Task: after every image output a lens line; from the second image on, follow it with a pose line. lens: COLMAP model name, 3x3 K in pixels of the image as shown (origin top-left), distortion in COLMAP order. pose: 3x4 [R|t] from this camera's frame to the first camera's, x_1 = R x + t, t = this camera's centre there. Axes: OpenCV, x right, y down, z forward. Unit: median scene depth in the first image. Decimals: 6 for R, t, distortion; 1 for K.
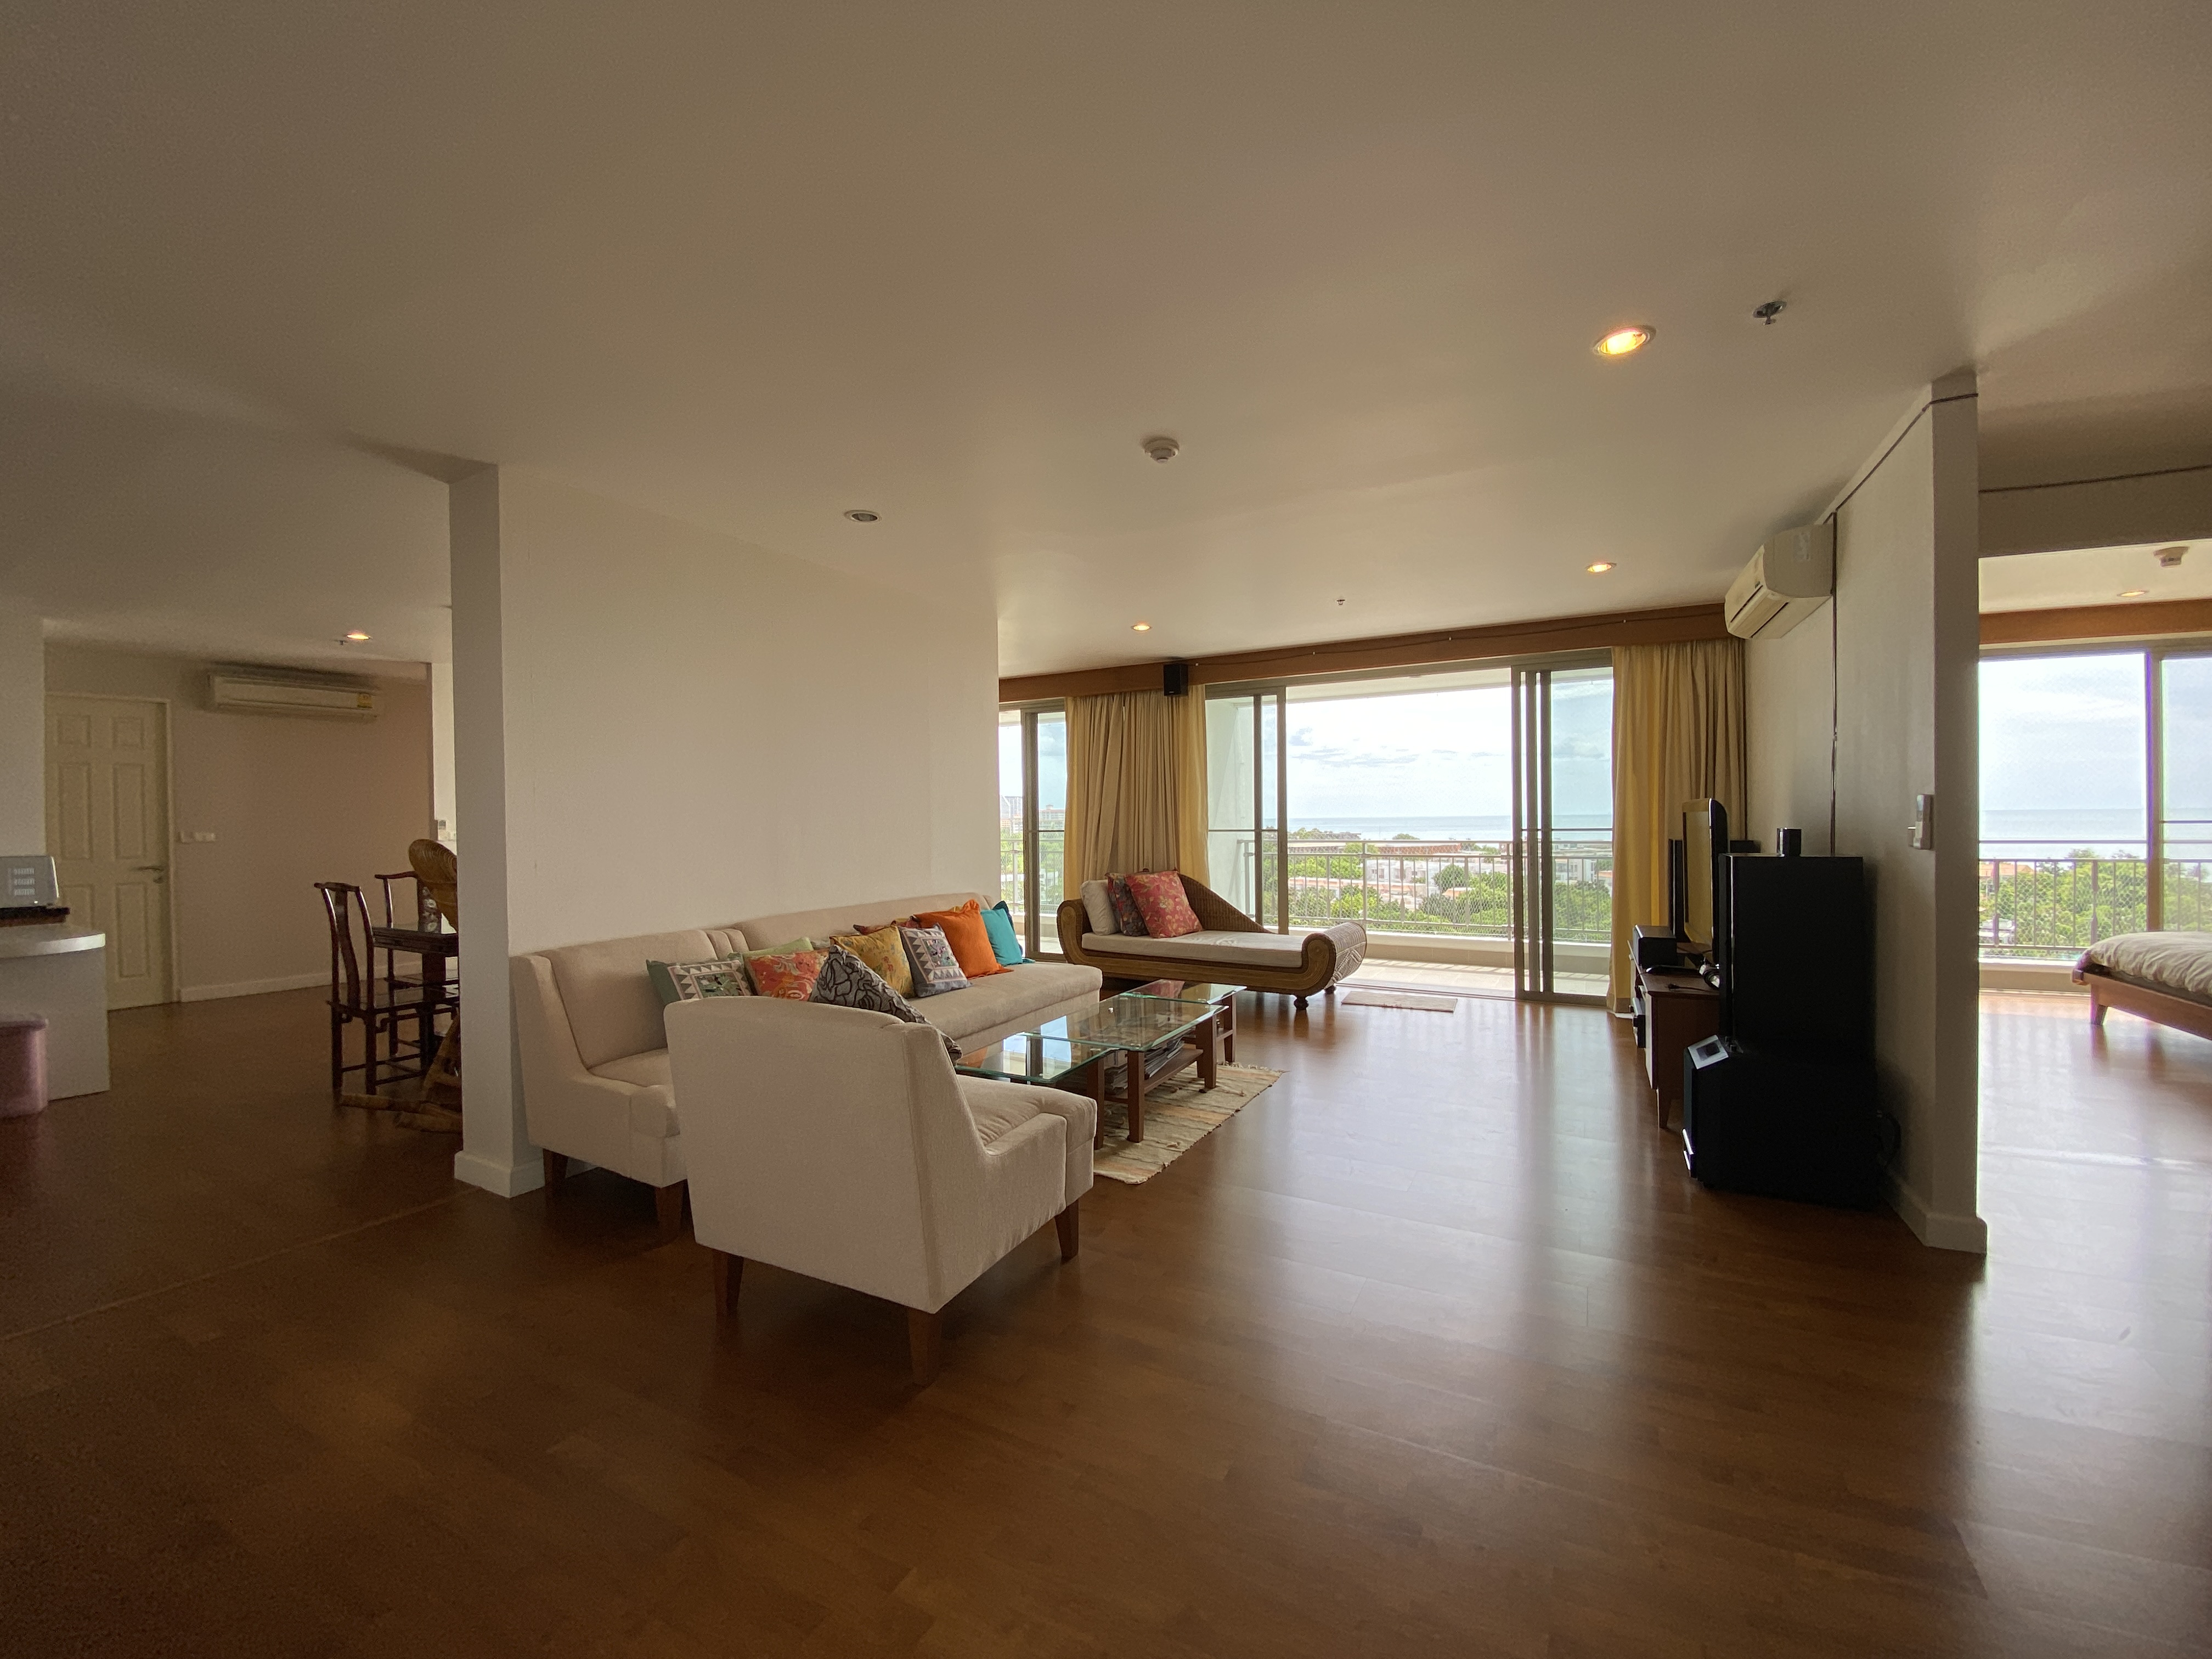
lens RADIAL K [[879.5, 0, 1132.2], [0, 879.5, 830.0], [0, 0, 1]] dist [0.040285, -0.035632]
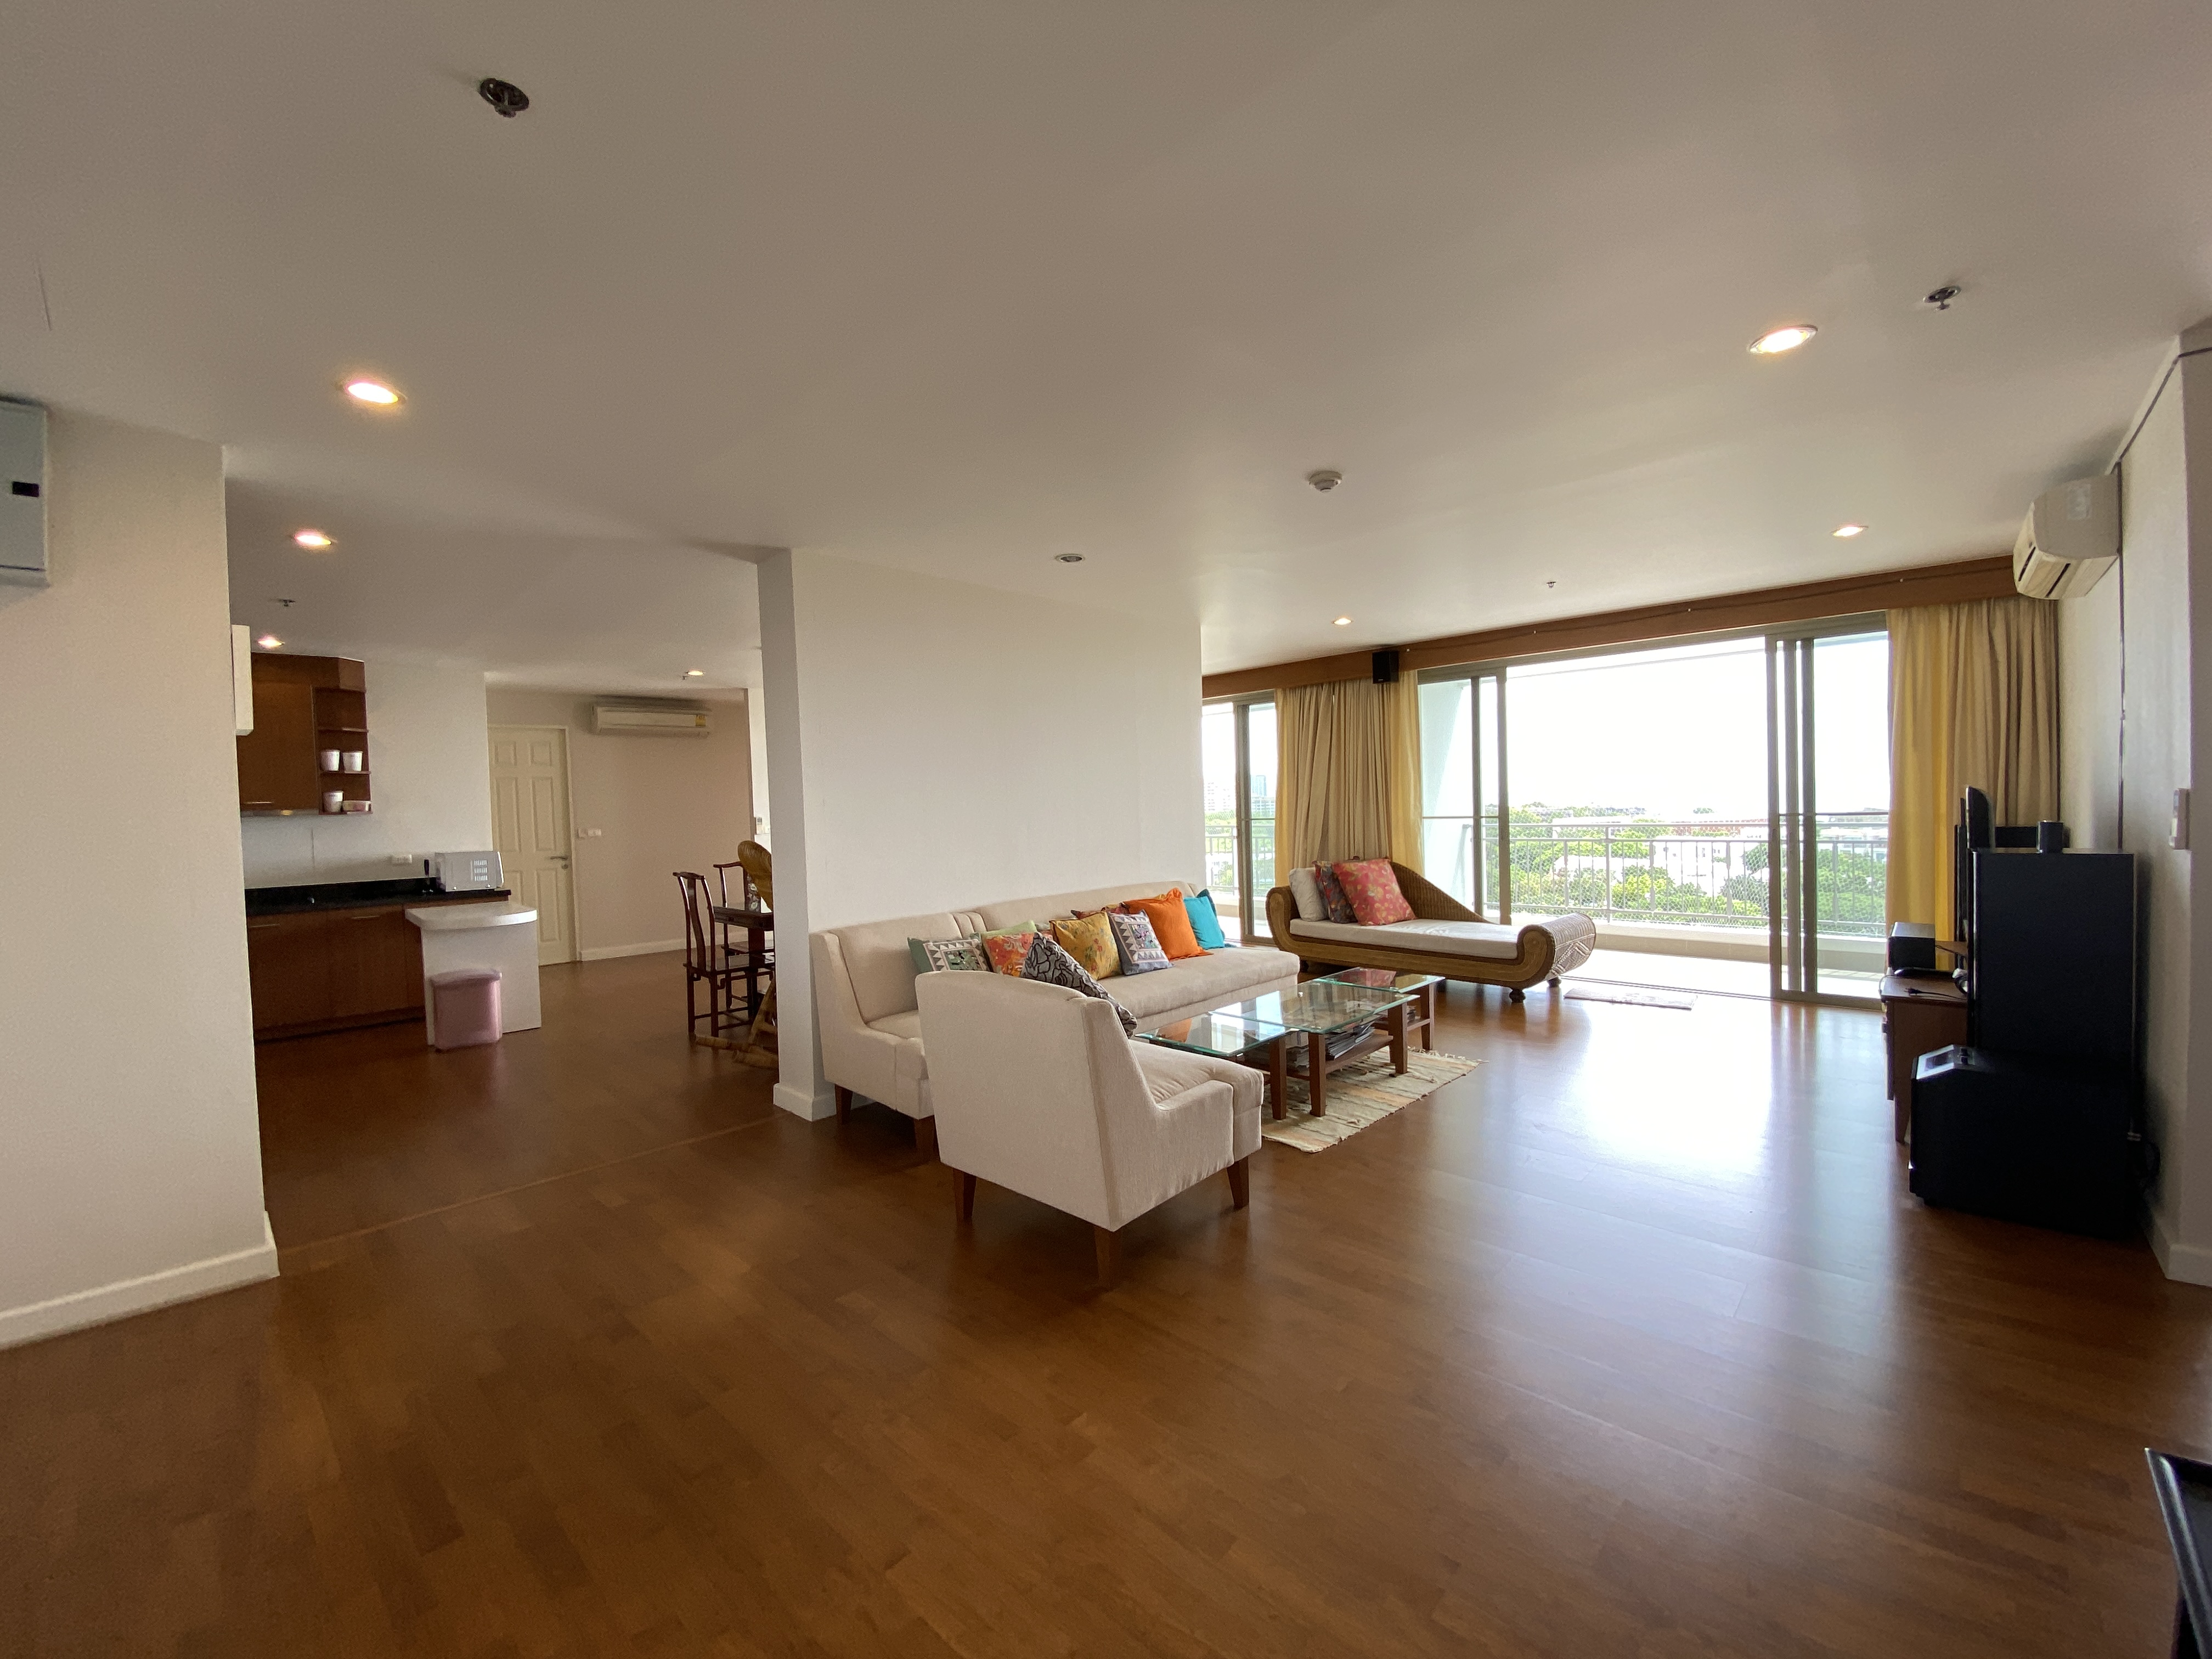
lens RADIAL K [[906.2, 0, 1155.9], [0, 906.2, 823.0], [0, 0, 1]] dist [0.023443, -0.019796]
pose [[0.970275, -0.007289, -0.241894, 0.076192], [0.011664, 0.999793, 0.016661, -0.024060], [0.241723, -0.018988, 0.970160, -0.108897]]
